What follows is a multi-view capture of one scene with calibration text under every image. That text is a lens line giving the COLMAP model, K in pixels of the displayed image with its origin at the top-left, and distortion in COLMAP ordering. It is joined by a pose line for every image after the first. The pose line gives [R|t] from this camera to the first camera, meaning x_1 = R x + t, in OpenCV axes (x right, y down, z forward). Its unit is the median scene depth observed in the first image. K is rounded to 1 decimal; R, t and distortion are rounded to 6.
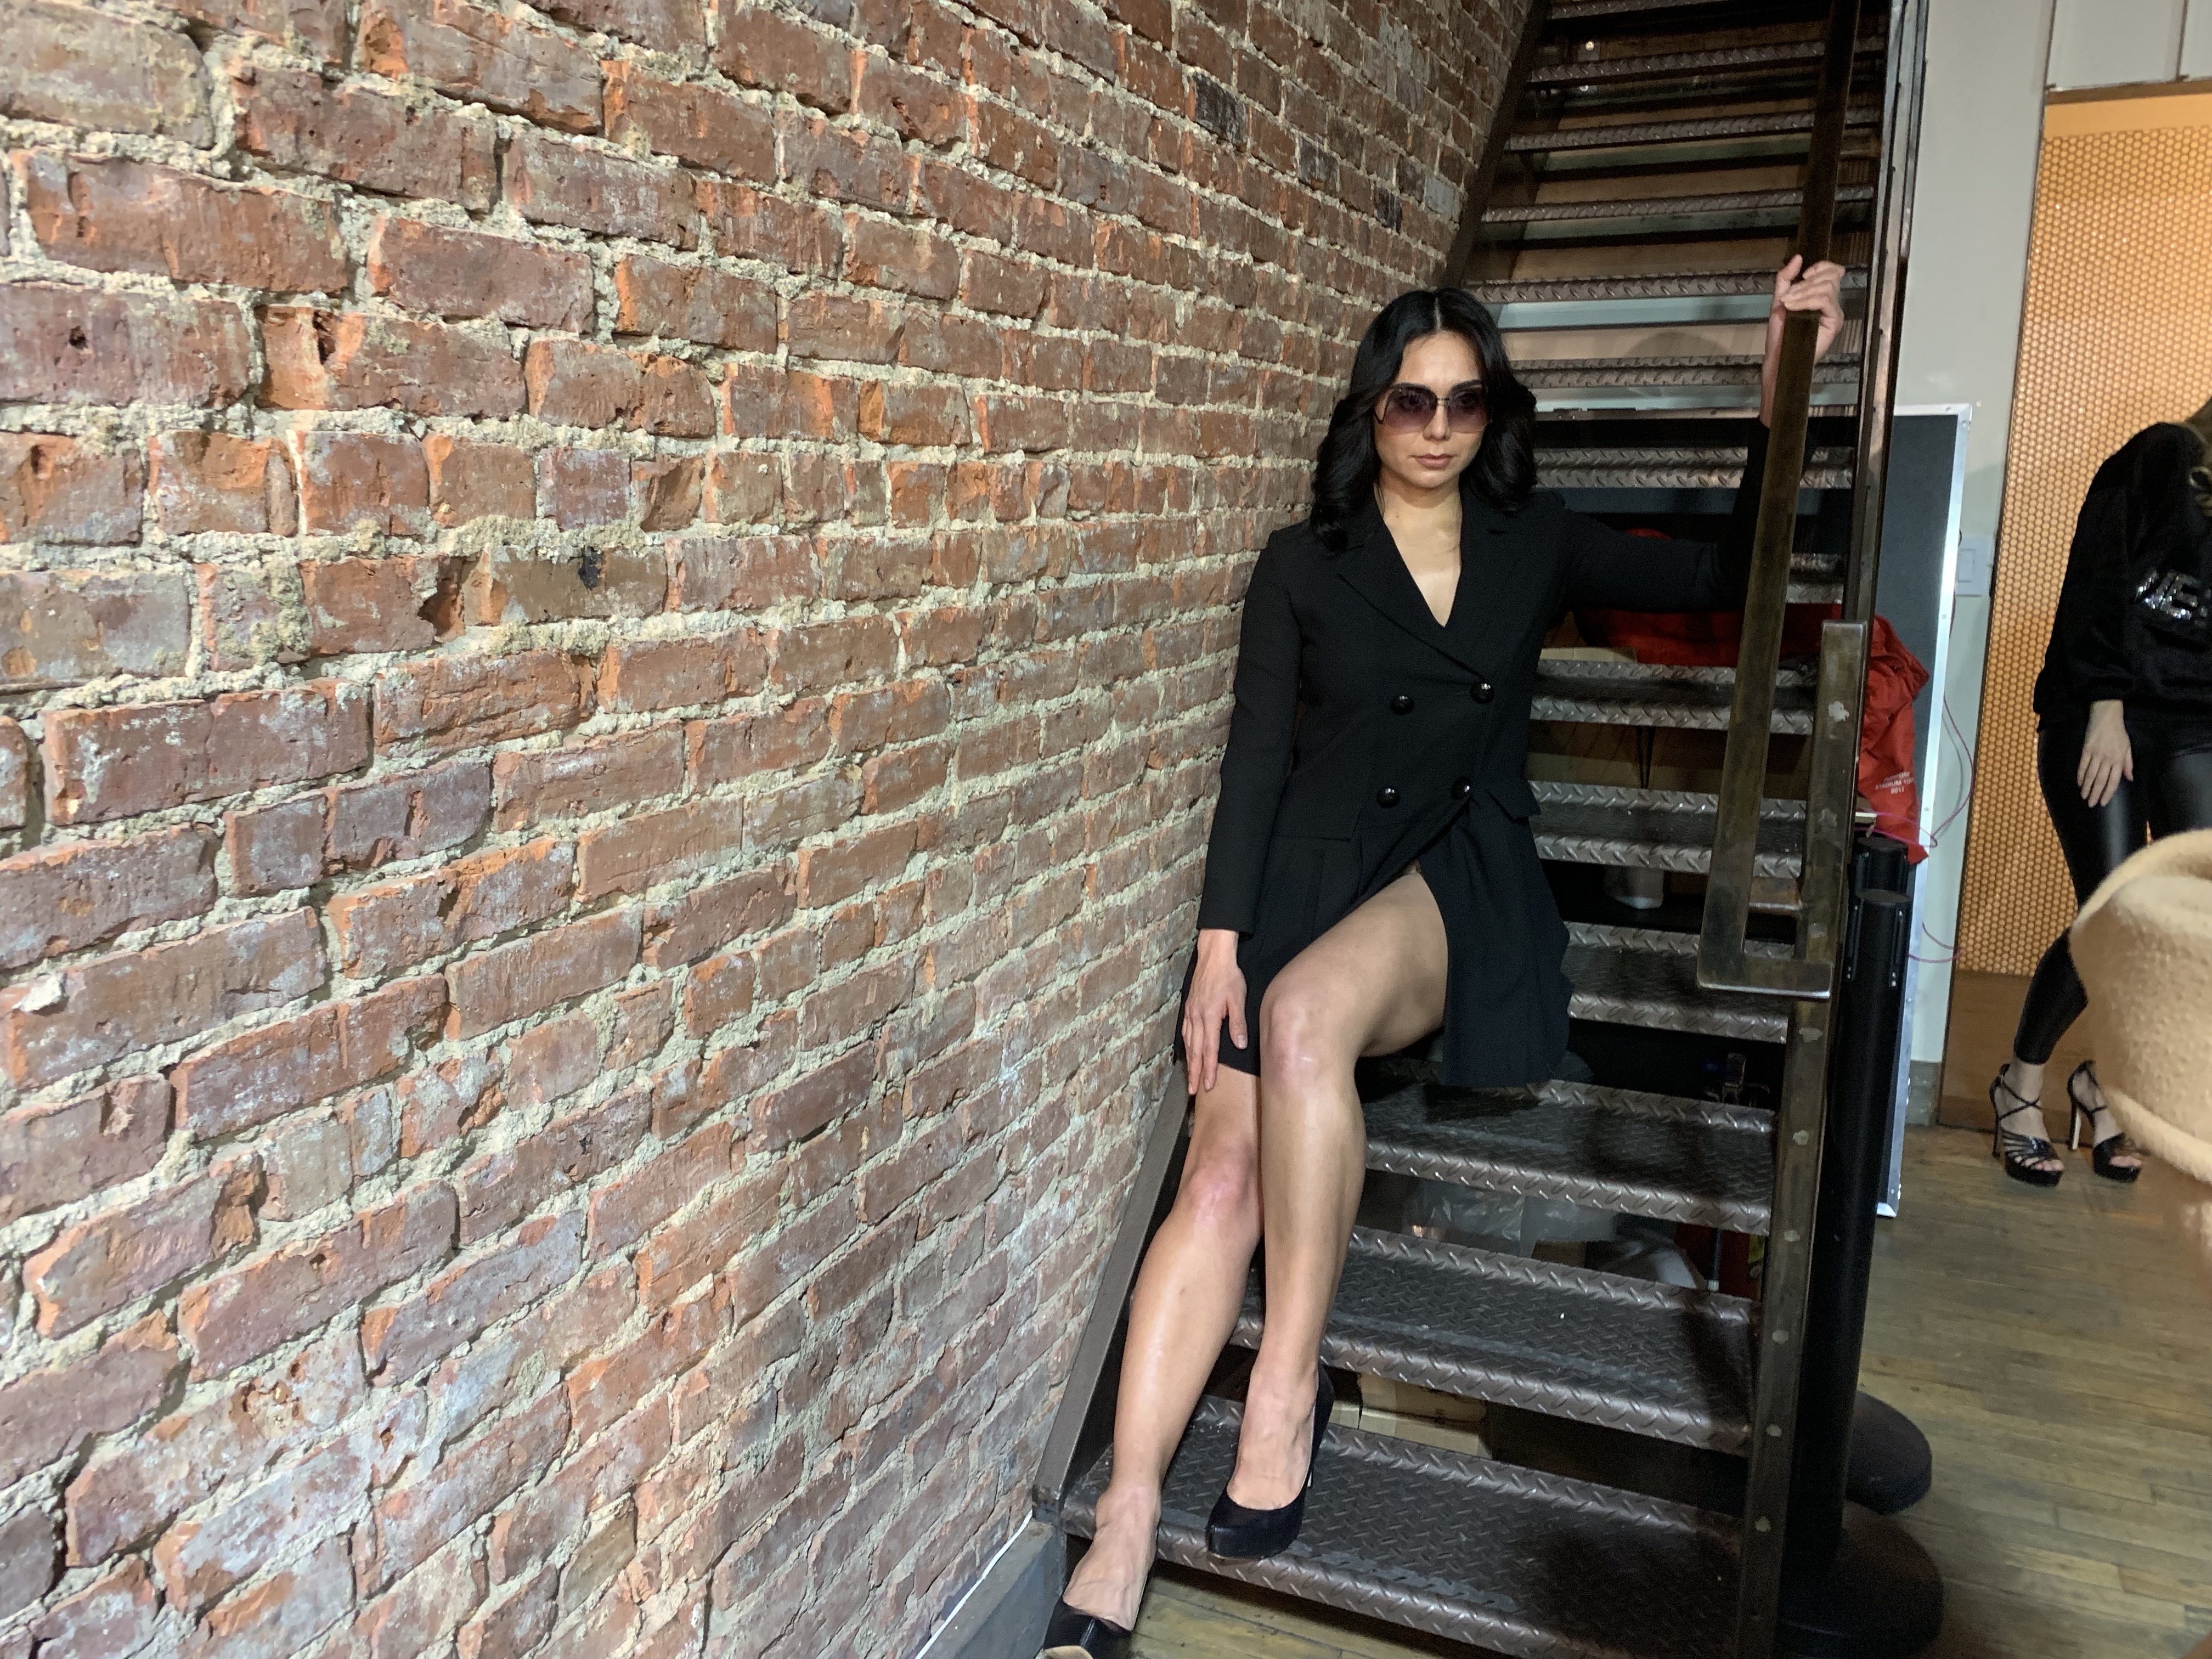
lens RADIAL K [[1835.5, 0, 1099.4], [0, 1835.5, 838.3], [0, 0, 1]] dist [0.072952, -0.116169]
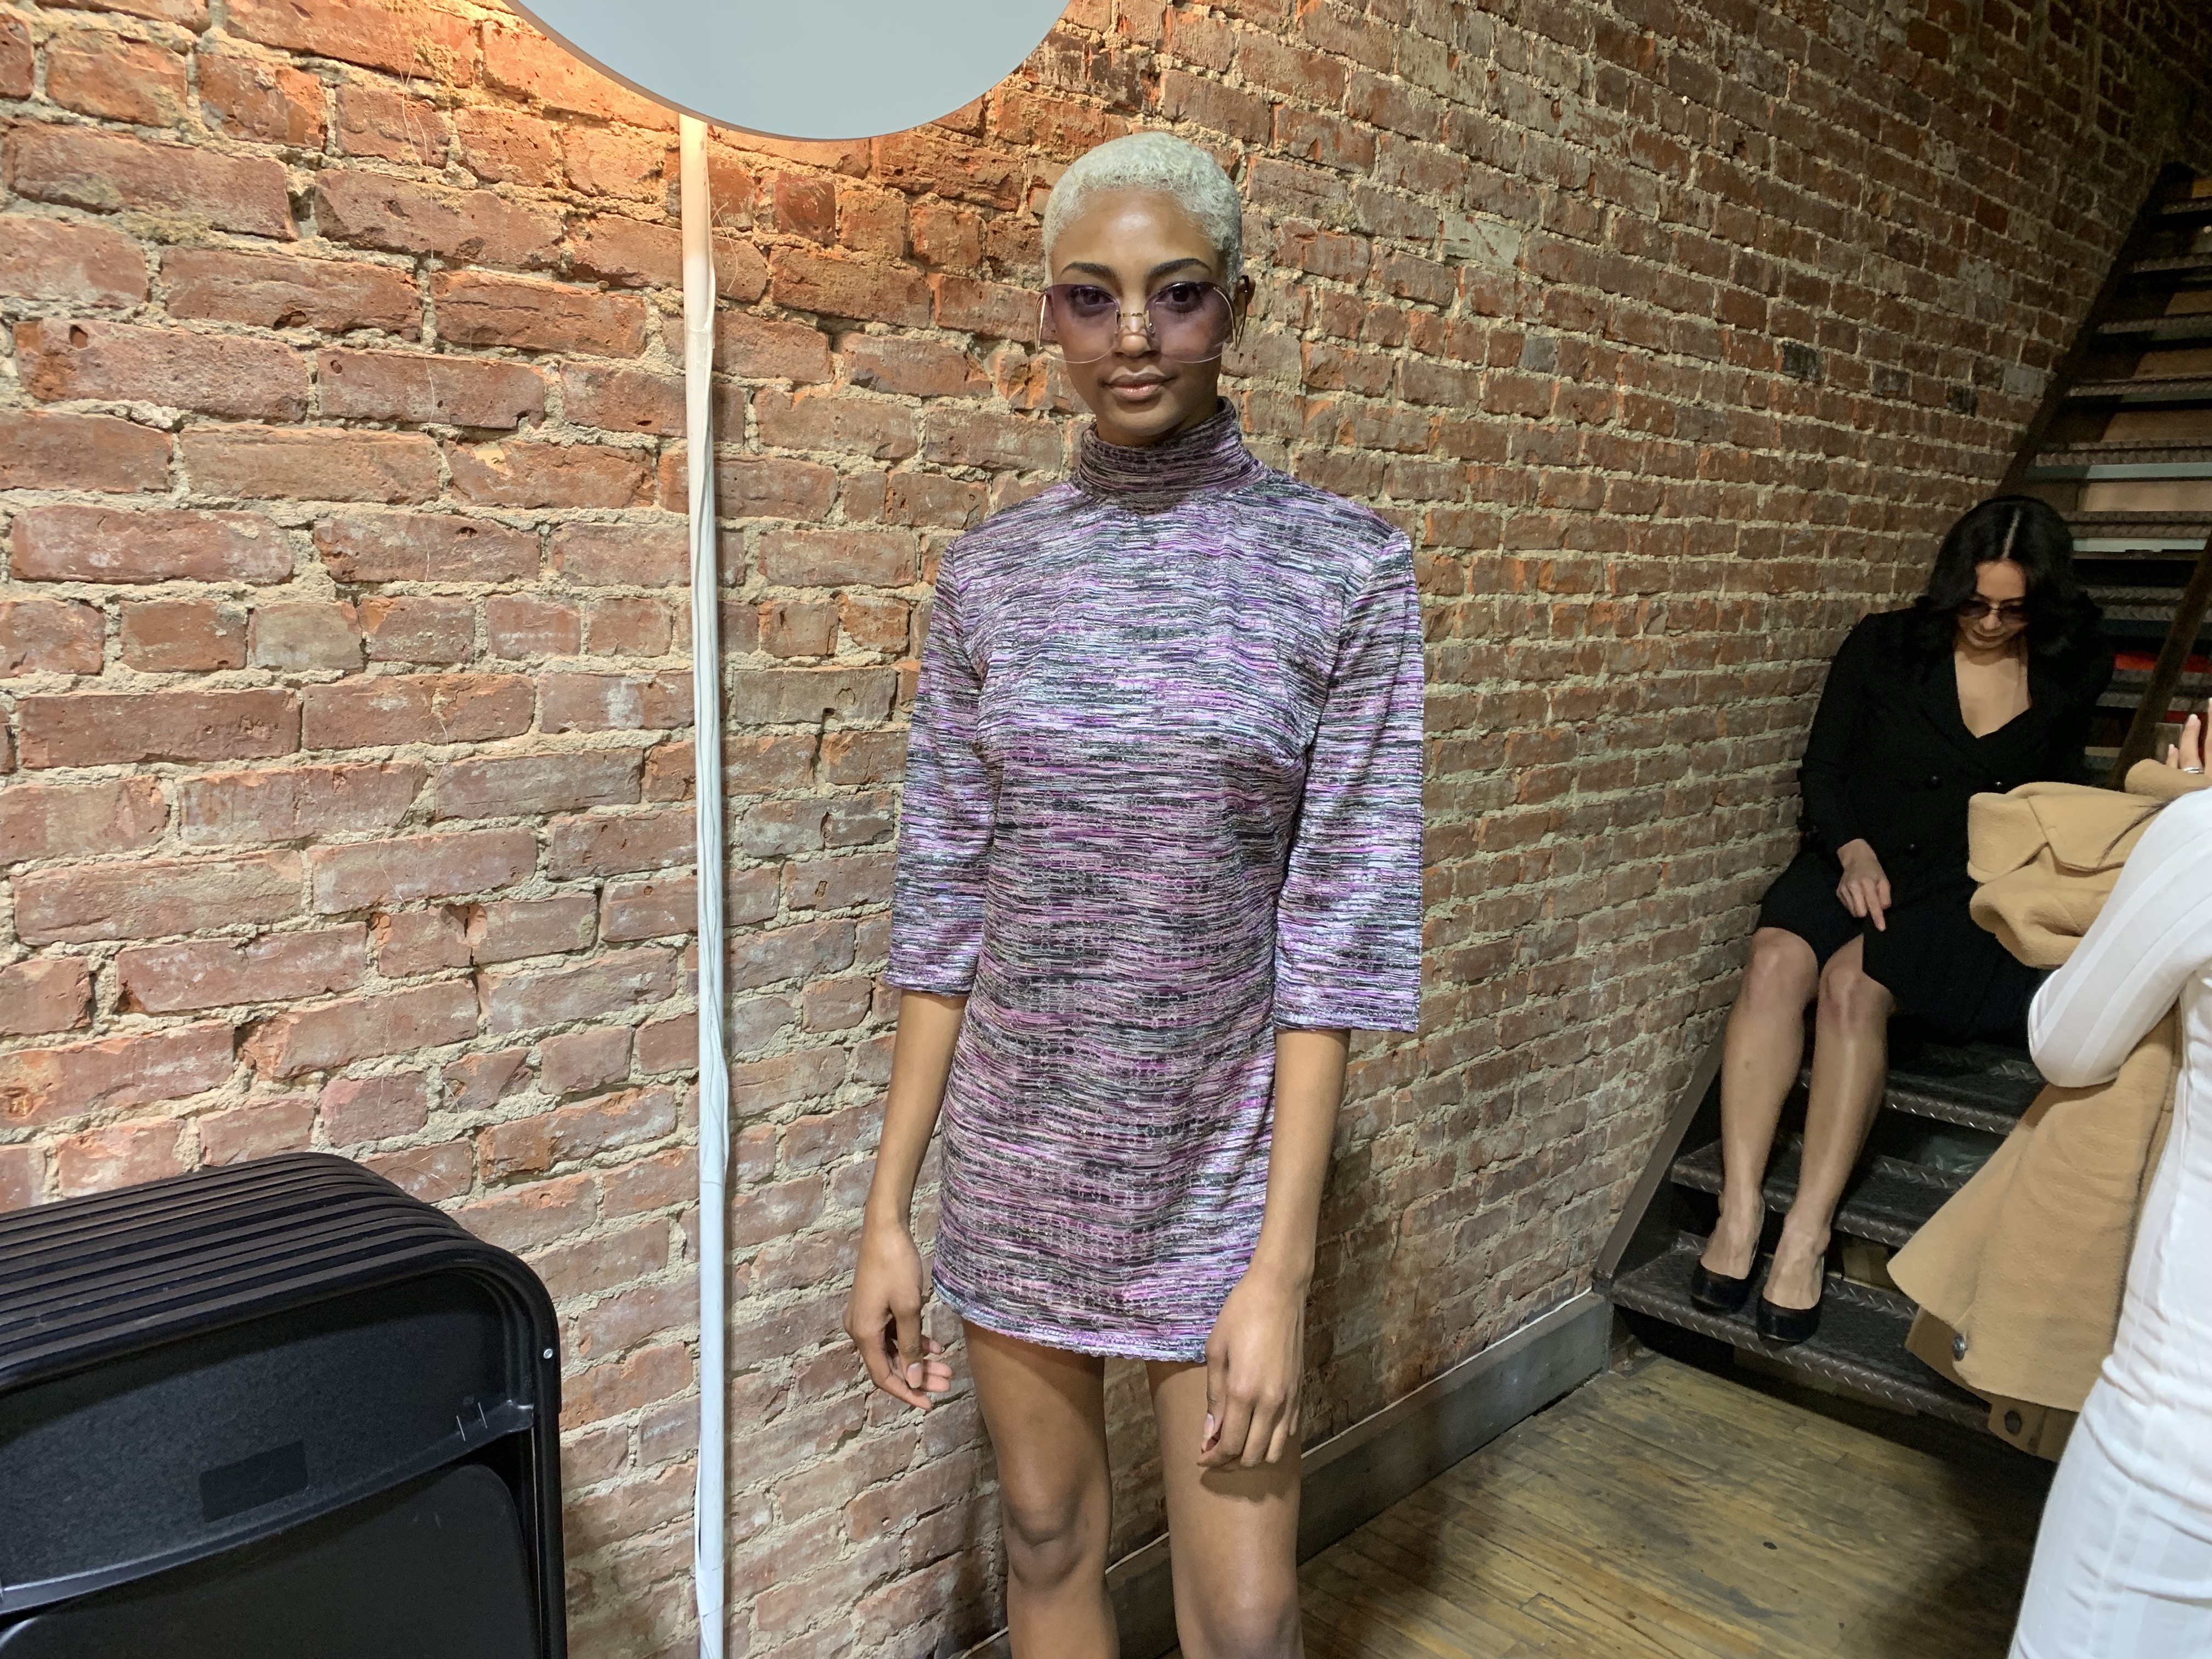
lens RADIAL K [[1835.5, 0, 1091.0], [0, 1835.5, 819.6], [0, 0, 1]] dist [0.072952, -0.116169]
pose [[0.940204, 0.074824, -0.332291, 0.063163], [-0.091503, 0.995196, -0.034808, 0.089965], [0.328090, 0.063132, 0.942534, -0.693814]]
